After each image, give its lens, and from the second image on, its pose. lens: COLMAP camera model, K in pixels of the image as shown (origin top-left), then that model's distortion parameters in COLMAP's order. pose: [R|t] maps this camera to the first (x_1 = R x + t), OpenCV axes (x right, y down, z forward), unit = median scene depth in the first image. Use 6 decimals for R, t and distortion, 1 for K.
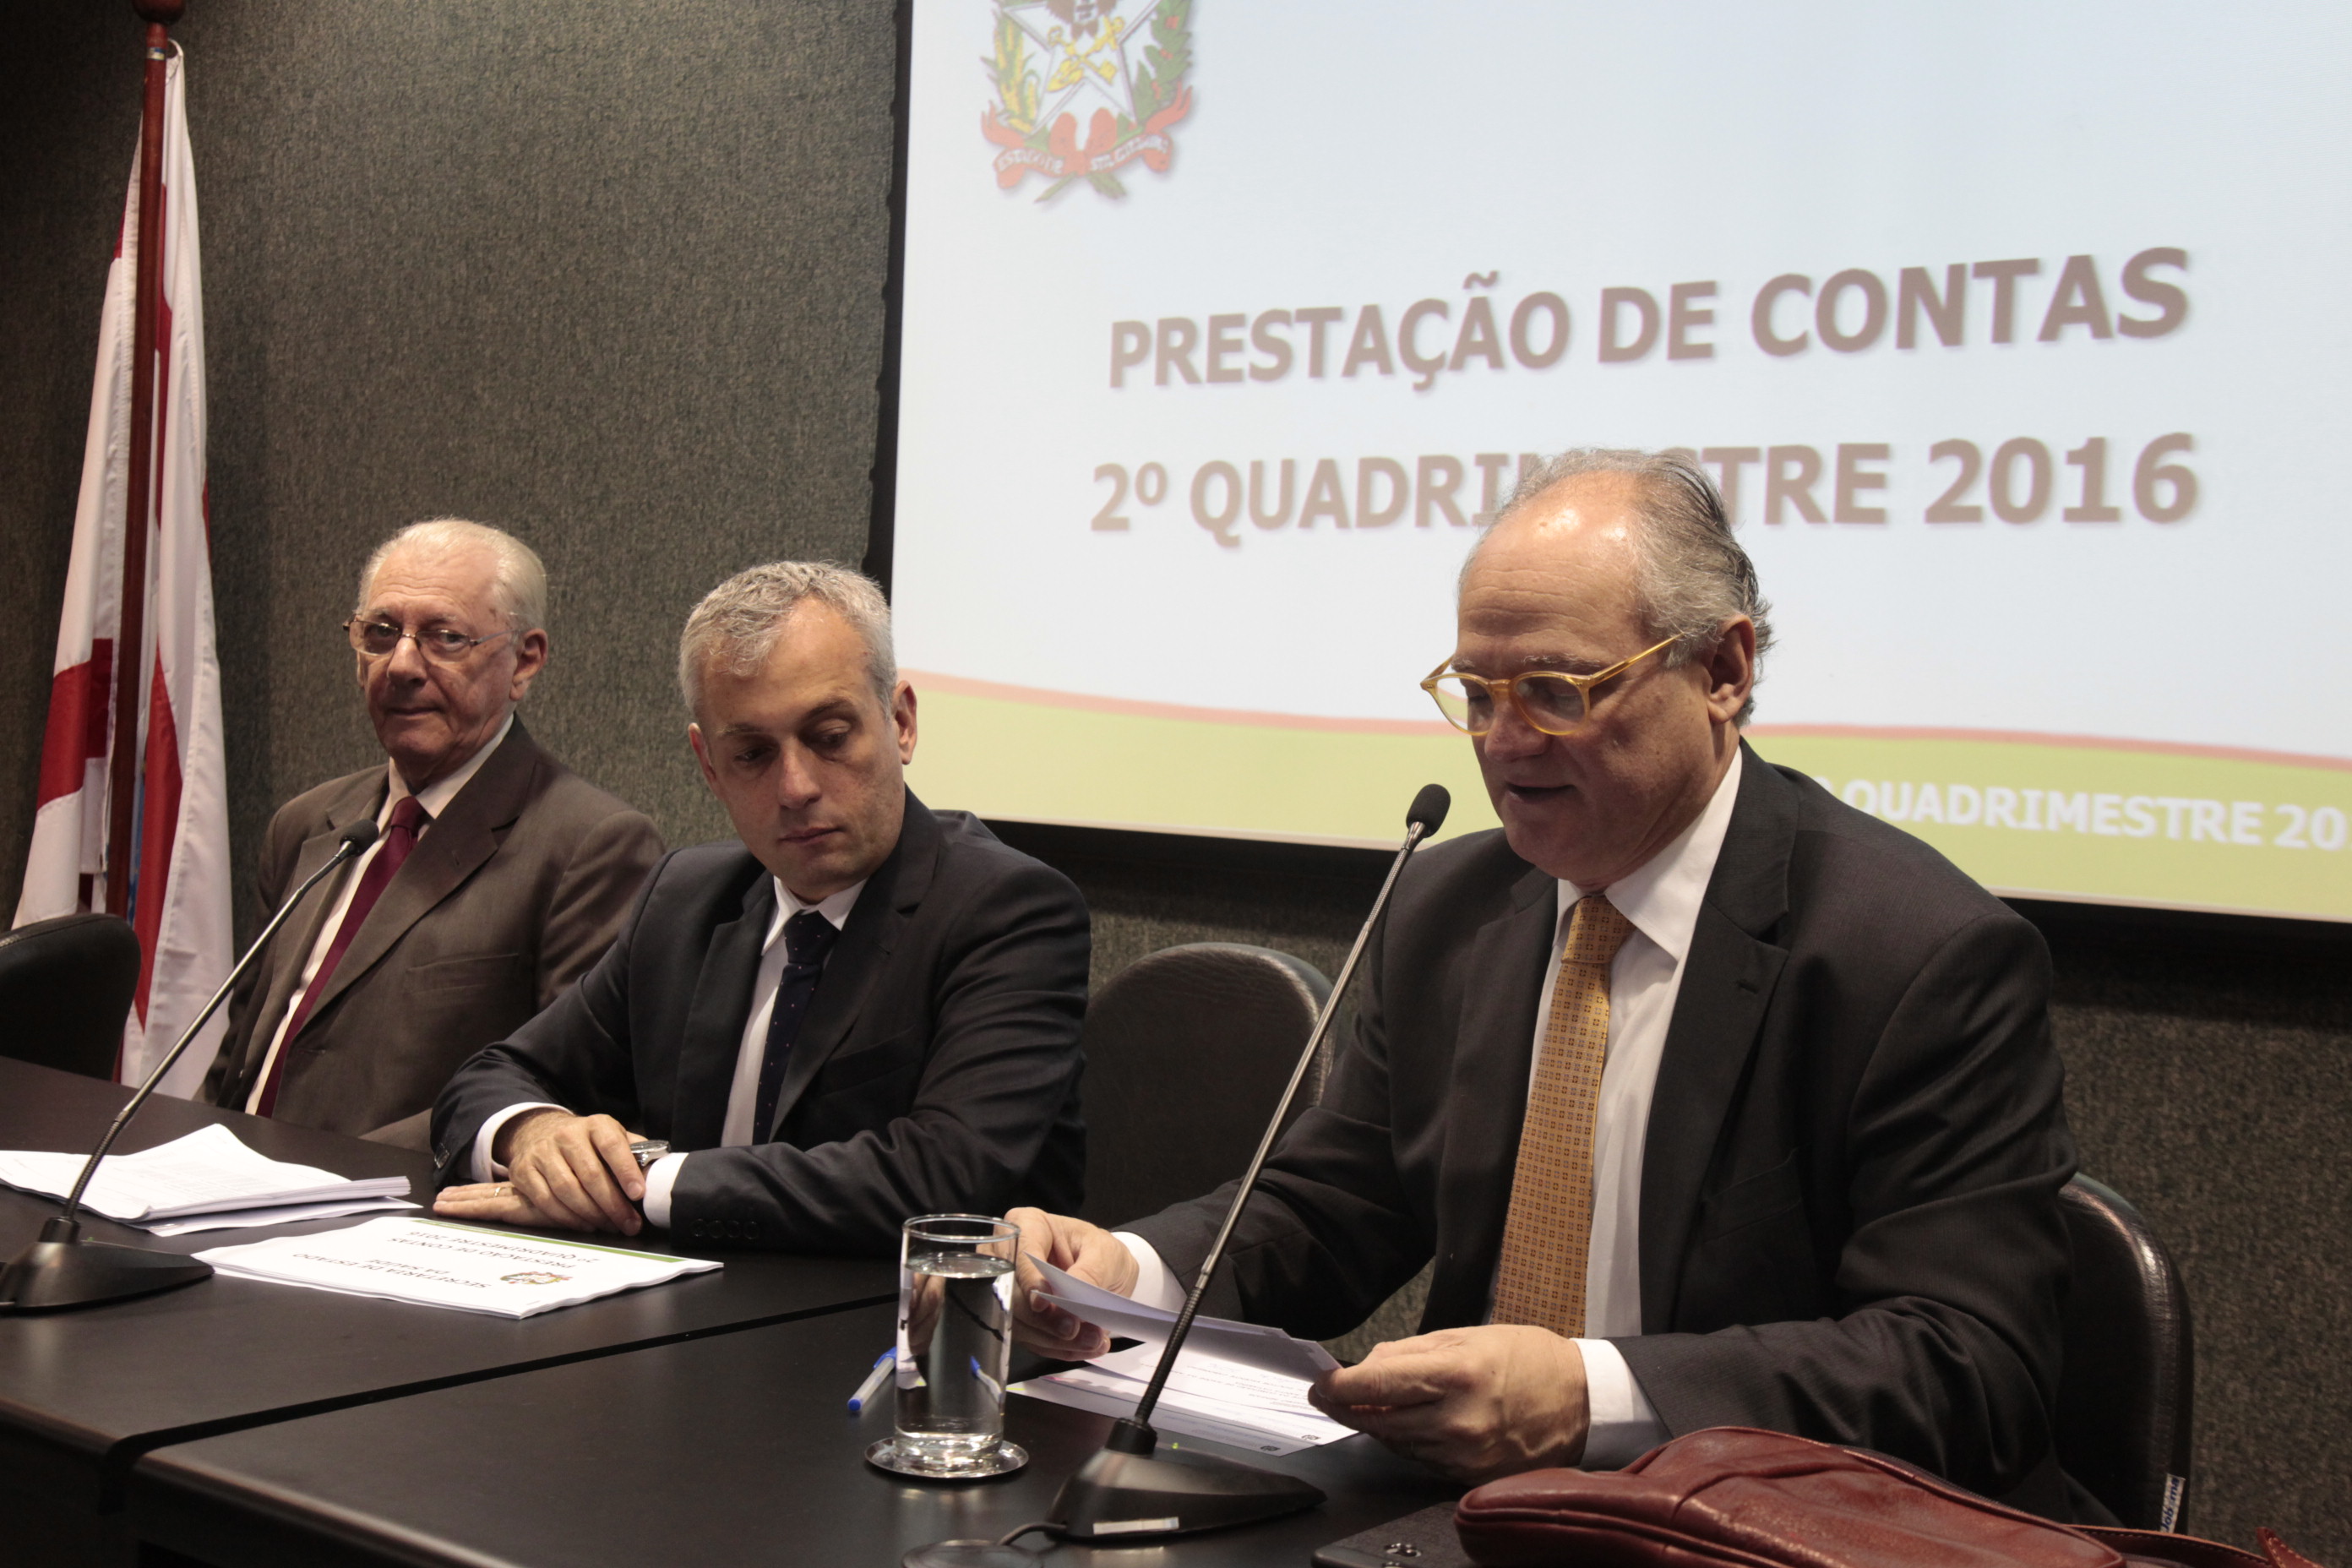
lens RADIAL K [[2895.6, 0, 1217.0], [0, 2895.6, 786.4], [0, 0, 1]] dist [0.108211, 0.050778]
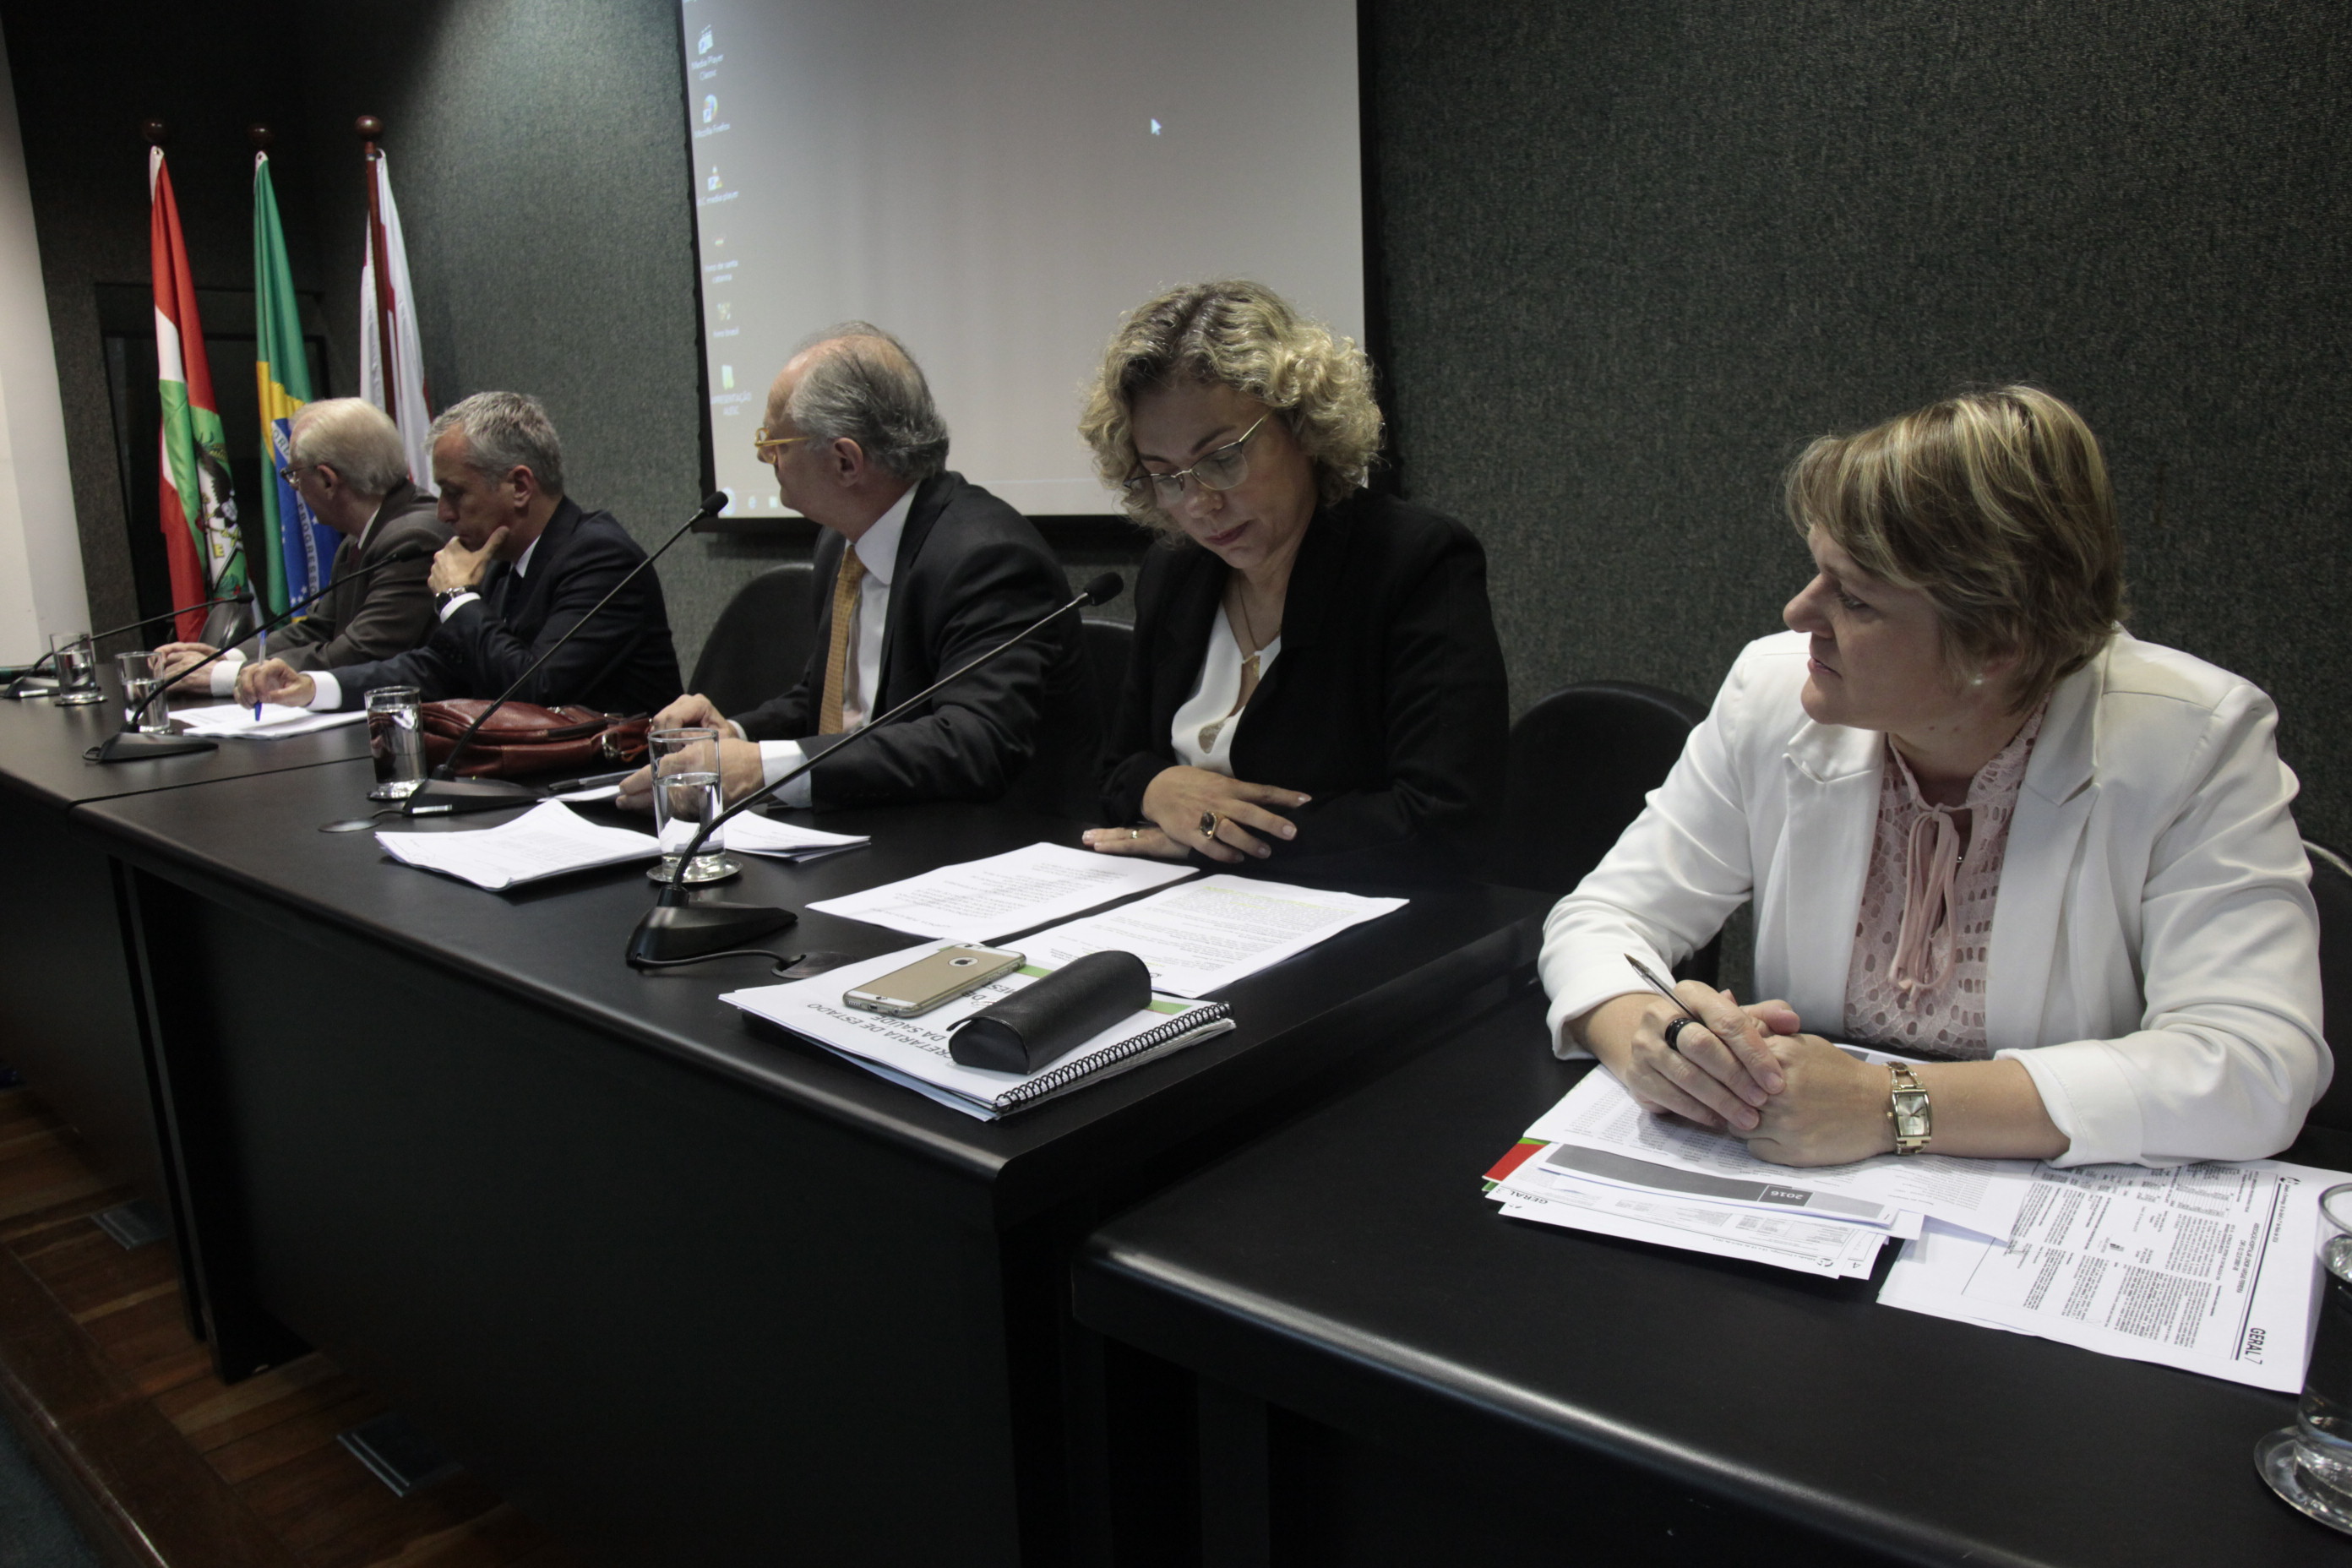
lens RADIAL K [[1653.7, 0, 1238.3], [0, 1653.7, 792.1], [0, 0, 1]] dist [-0.122465, 0.069276]
pose [[0.997264, -0.066190, -0.032900, 0.229954], [0.070910, 0.982357, 0.173052, 0.022521], [0.020865, -0.174911, 0.984363, -0.085780]]
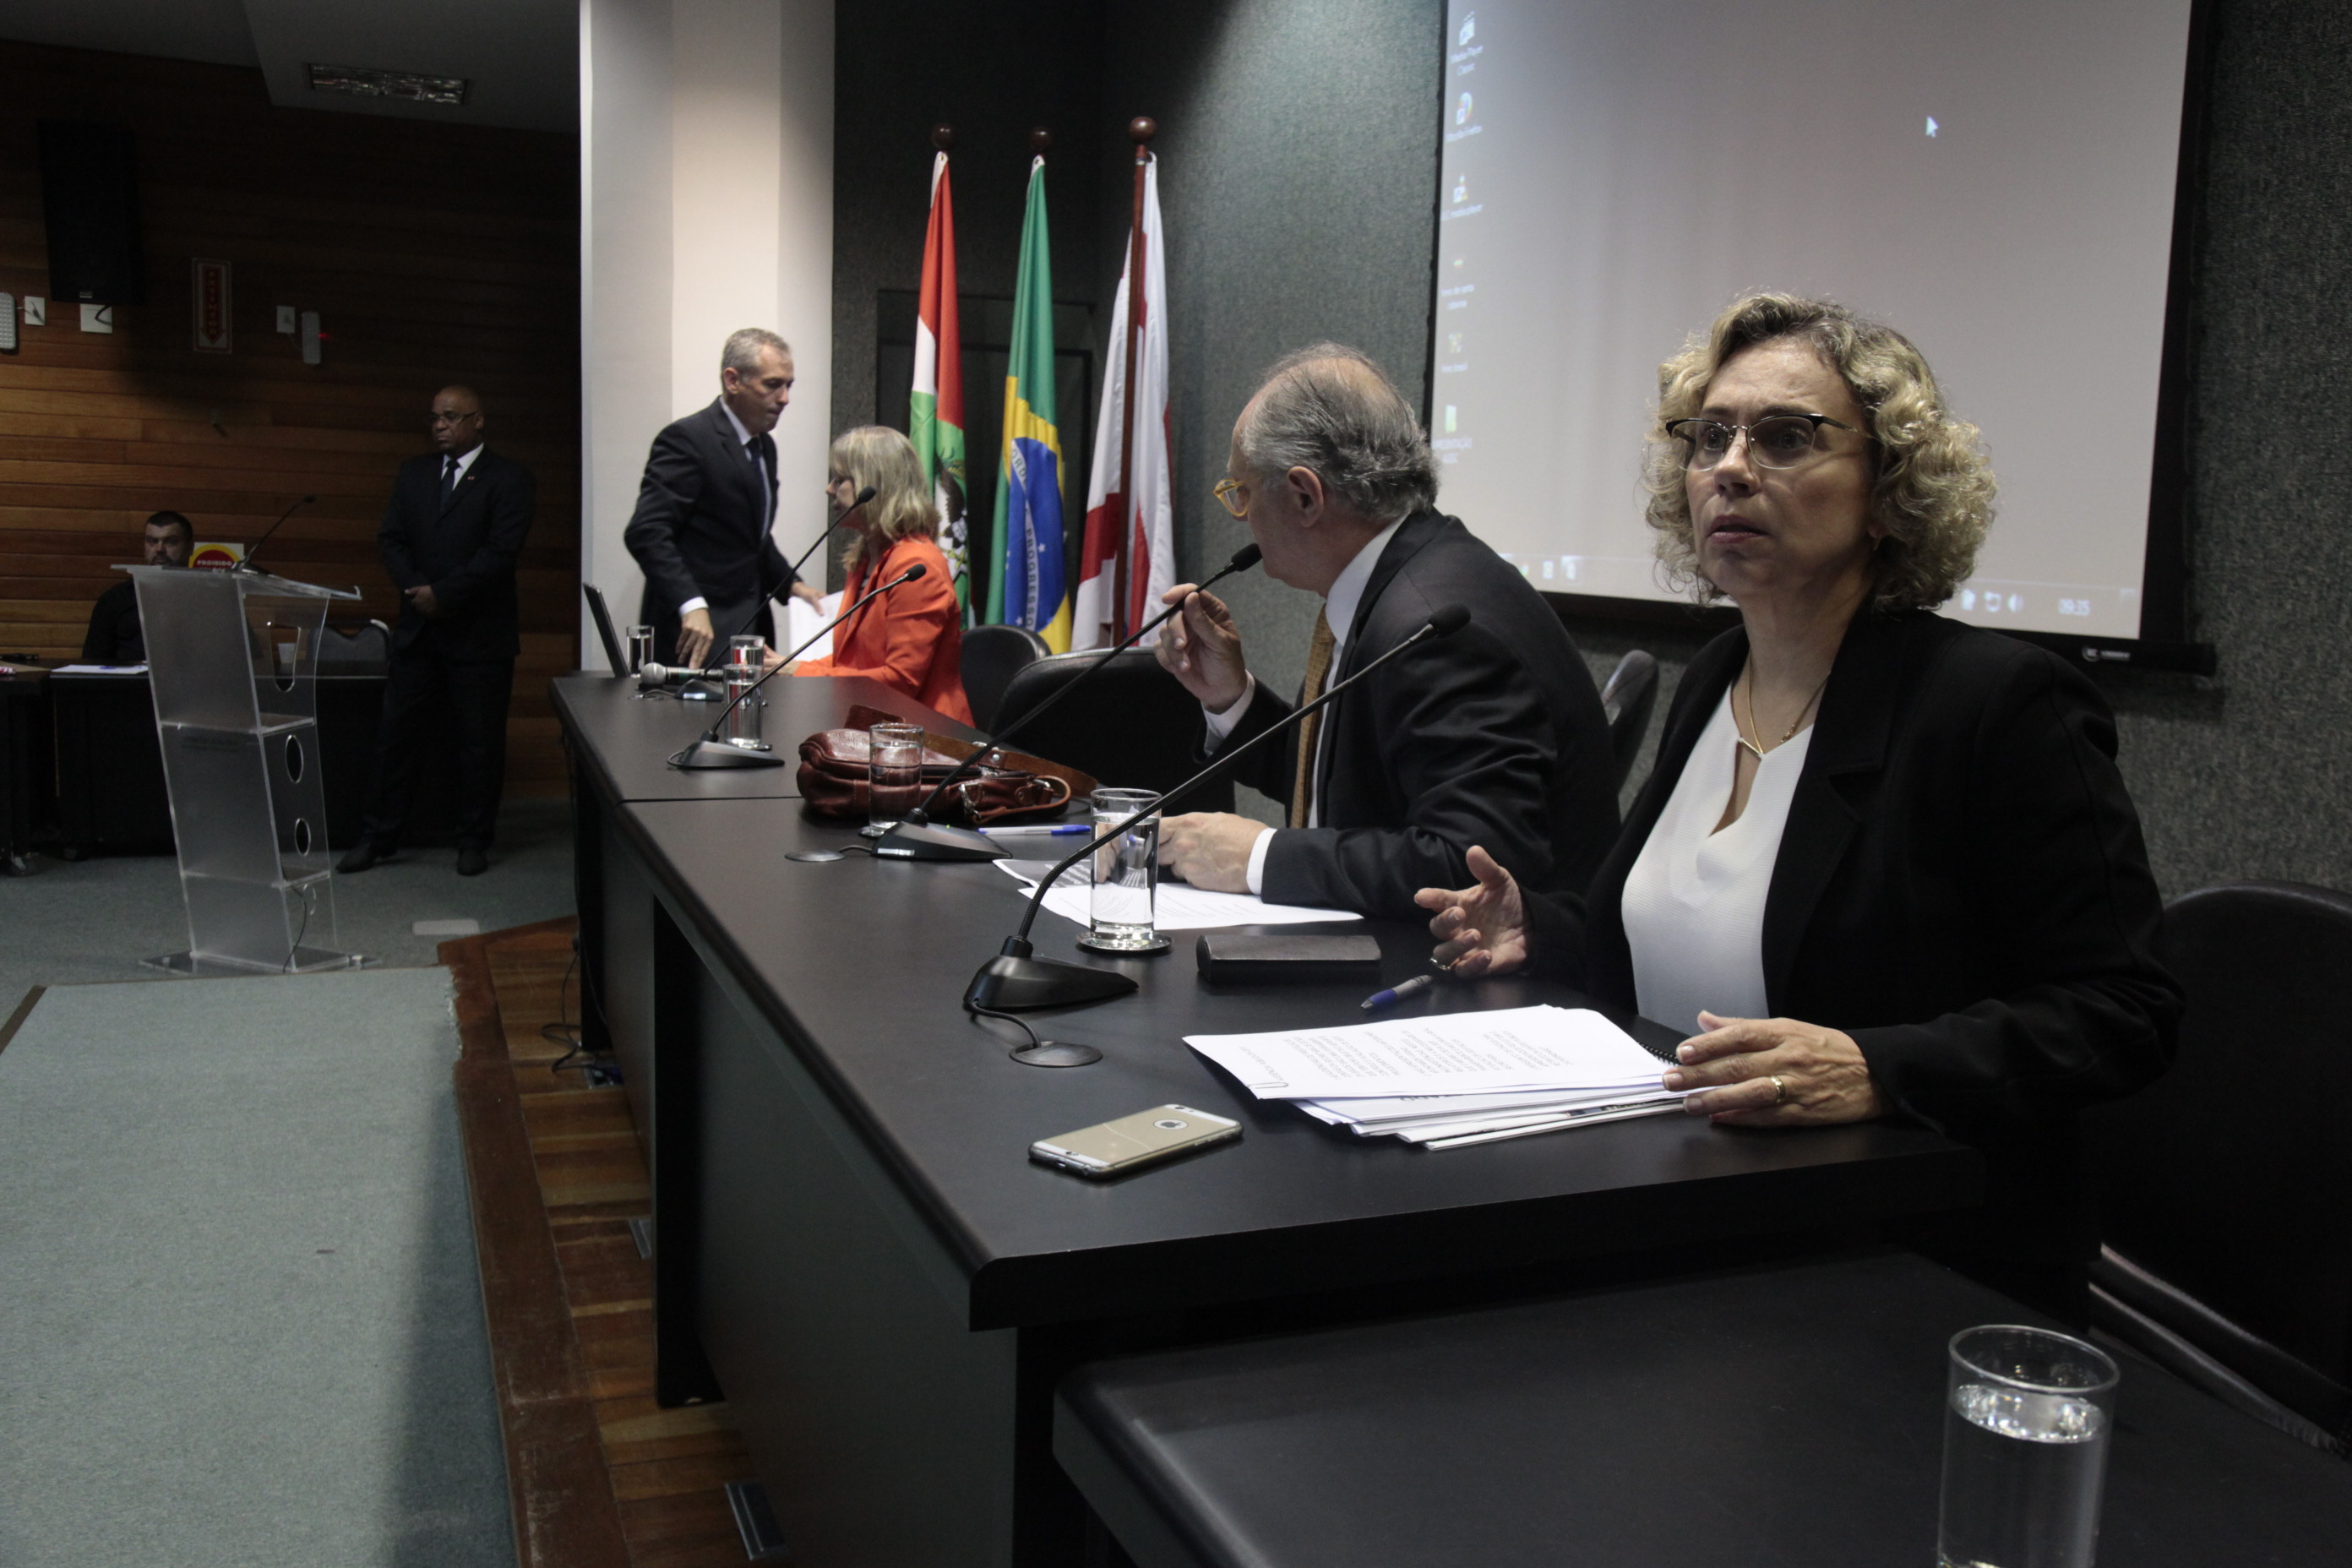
lens RADIAL K [[2093.9, 0, 1209.0], [0, 2093.9, 785.5], [0, 0, 1]] dist [-0.055274, 0.093778]
pose [[0.864873, 0.044758, -0.499991, 0.344766], [-0.003706, 0.996559, 0.082799, 0.023919], [0.501977, -0.069758, 0.862063, -0.091556]]
